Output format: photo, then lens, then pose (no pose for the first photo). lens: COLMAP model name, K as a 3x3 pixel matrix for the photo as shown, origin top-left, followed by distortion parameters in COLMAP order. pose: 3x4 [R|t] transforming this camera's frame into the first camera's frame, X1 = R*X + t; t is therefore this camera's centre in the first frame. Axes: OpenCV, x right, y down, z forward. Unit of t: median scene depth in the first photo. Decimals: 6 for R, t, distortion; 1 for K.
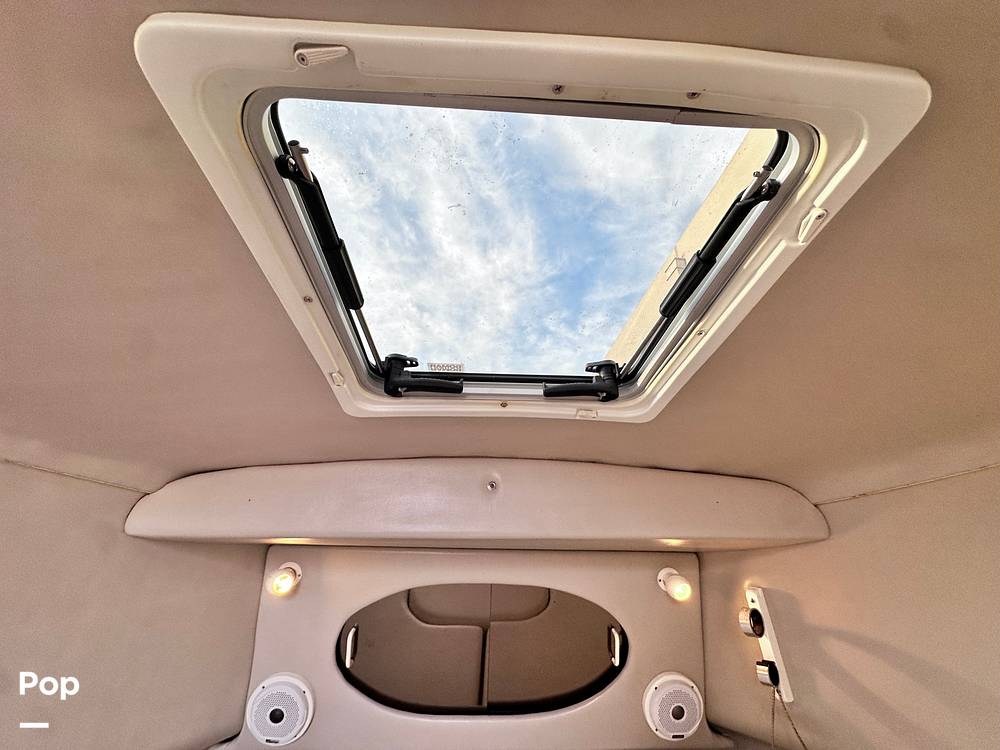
lens RADIAL K [[399.8, 0, 497.5], [0, 399.8, 369.7], [0, 0, 1]] dist [-0.004073, 0.000809]
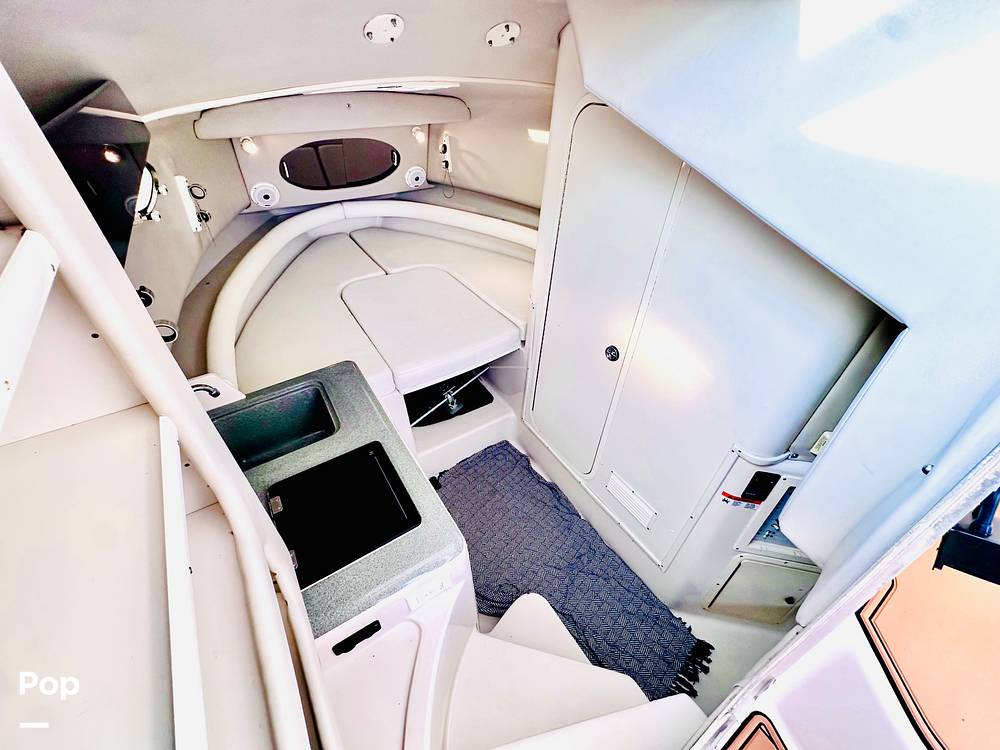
lens RADIAL K [[399.8, 0, 500.0], [0, 399.8, 376.0], [0, 0, 1]] dist [-0.004073, 0.000809]
pose [[0.871681, -0.299141, 0.388185, -0.584746], [-0.234620, 0.440697, 0.866452, -1.182347], [-0.430263, -0.846346, 0.313963, -1.405129]]
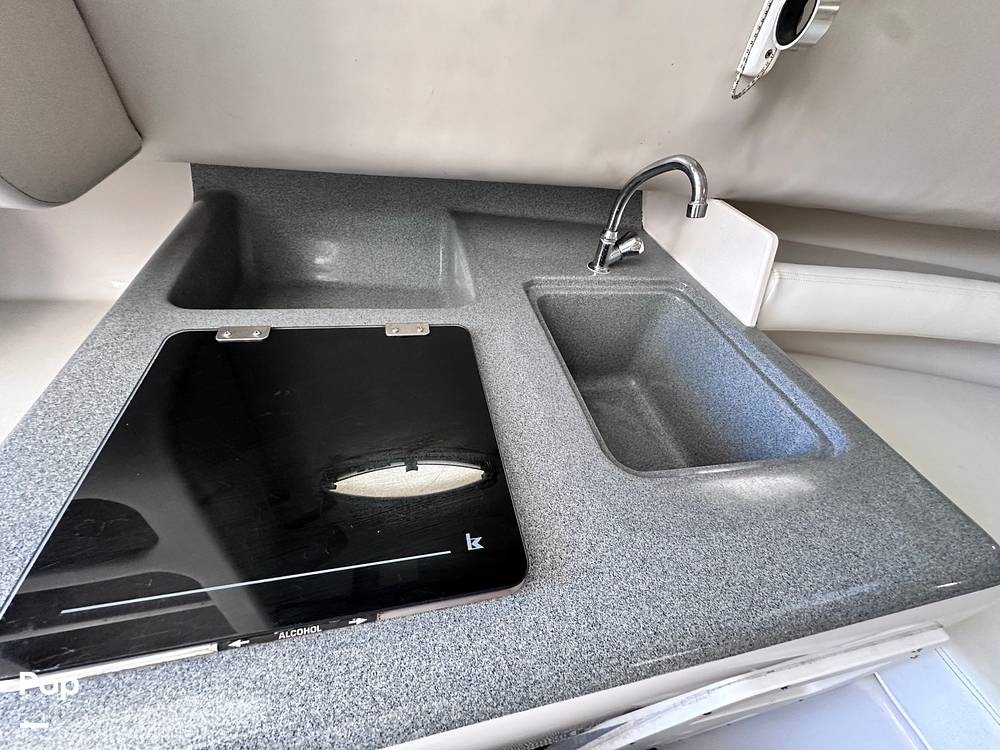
lens RADIAL K [[399.8, 0, 503.2], [0, 399.8, 380.5], [0, 0, 1]] dist [-0.004073, 0.000809]
pose [[0.148928, 0.700136, -0.698305, -0.391680], [0.321353, 0.633583, 0.703779, -0.222513], [0.935175, -0.329215, -0.130632, -0.944853]]
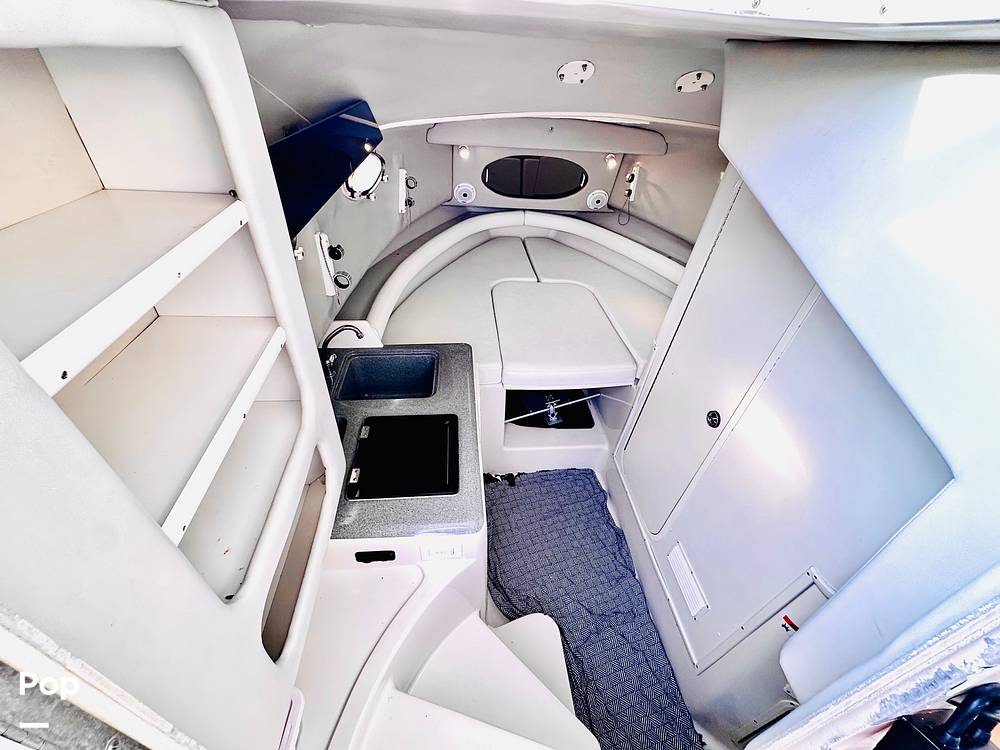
lens RADIAL K [[399.8, 0, 499.8], [0, 399.8, 376.1], [0, 0, 1]] dist [-0.004073, 0.000809]
pose [[0.997995, 0.029761, 0.055862, -0.421057], [-0.063206, 0.421907, 0.904433, -1.291284], [0.003348, -0.906151, 0.422942, -1.501593]]
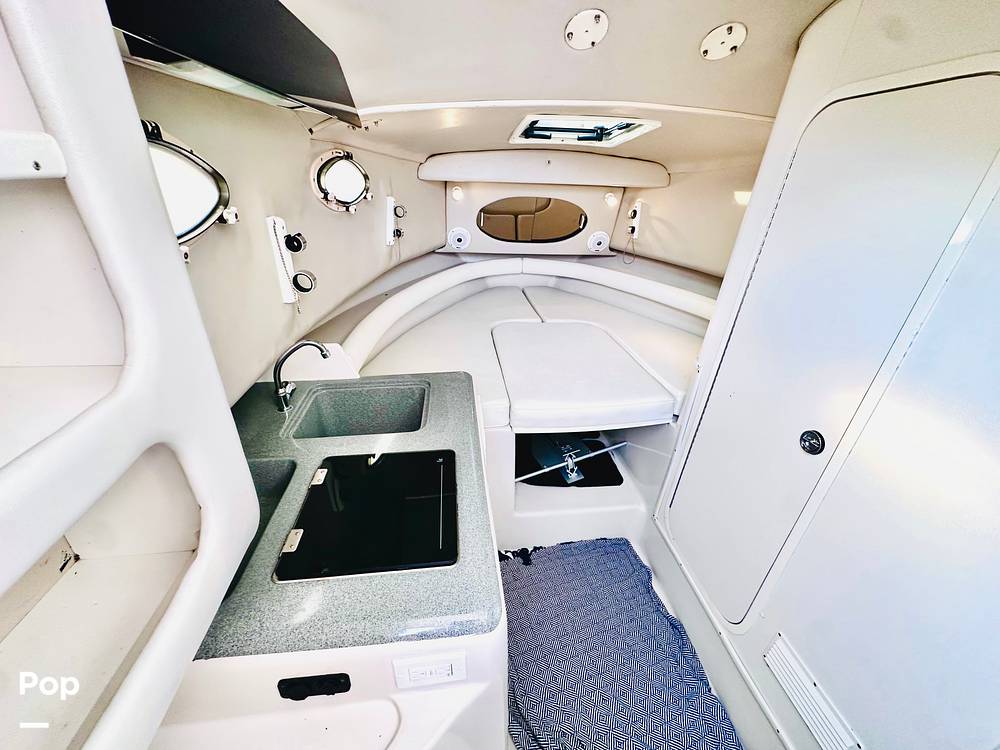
lens RADIAL K [[399.8, 0, 499.6], [0, 399.8, 375.9], [0, 0, 1]] dist [-0.004073, 0.000809]
pose [[0.998258, 0.001501, 0.058986, -0.435391], [-0.048331, 0.594278, 0.802806, -0.856518], [-0.033849, -0.804258, 0.593315, -1.476535]]
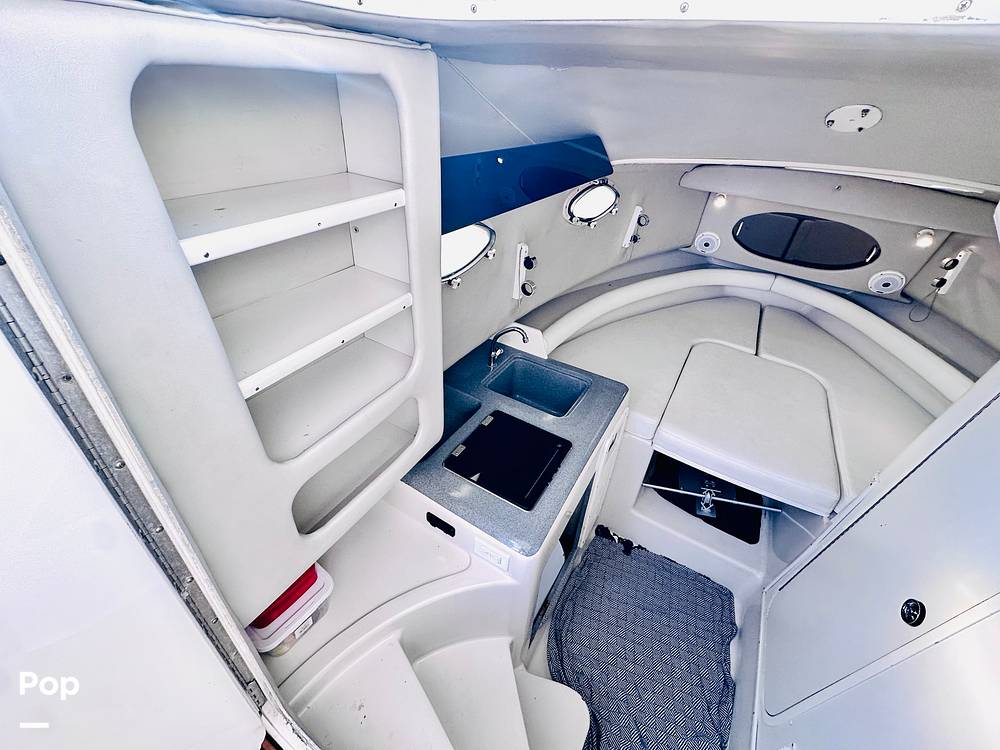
lens RADIAL K [[399.8, 0, 500.2], [0, 399.8, 375.7], [0, 0, 1]] dist [-0.004073, 0.000809]
pose [[0.818207, 0.379879, -0.431543, -0.181429], [0.196536, 0.520577, 0.830887, -1.264380], [0.540288, -0.764651, 0.351280, -1.469134]]
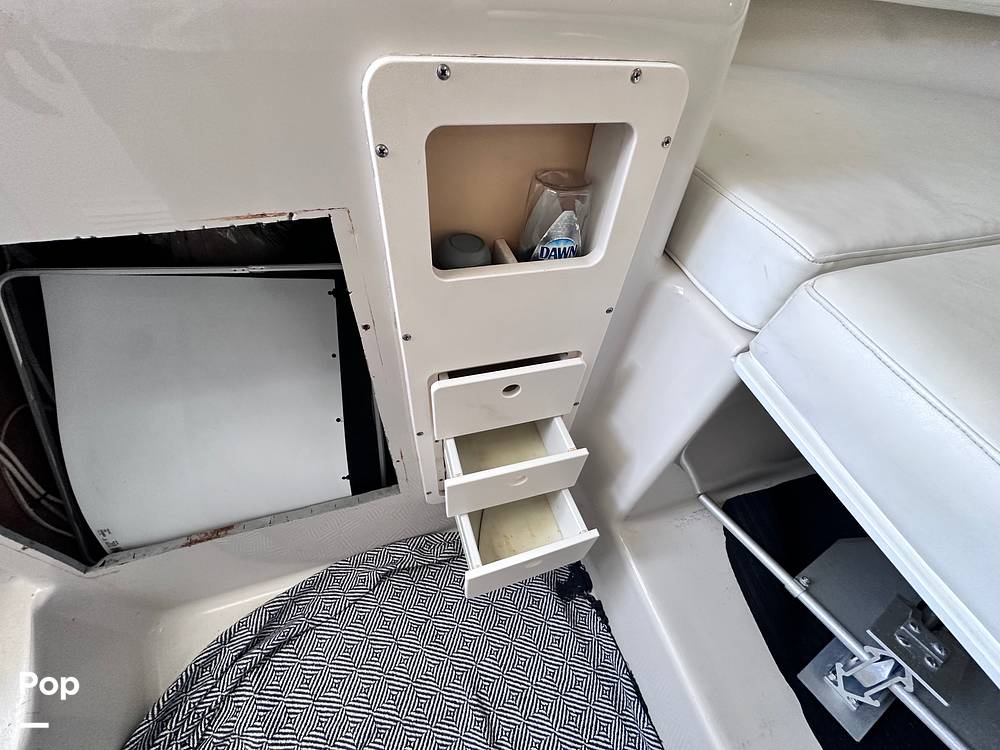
lens RADIAL K [[399.8, 0, 501.0], [0, 399.8, 377.4], [0, 0, 1]] dist [-0.004073, 0.000809]
pose [[0.234989, 0.763362, -0.601713, -0.056087], [0.362733, 0.505455, 0.782905, 0.178201], [0.901779, -0.402235, -0.158120, -0.851733]]
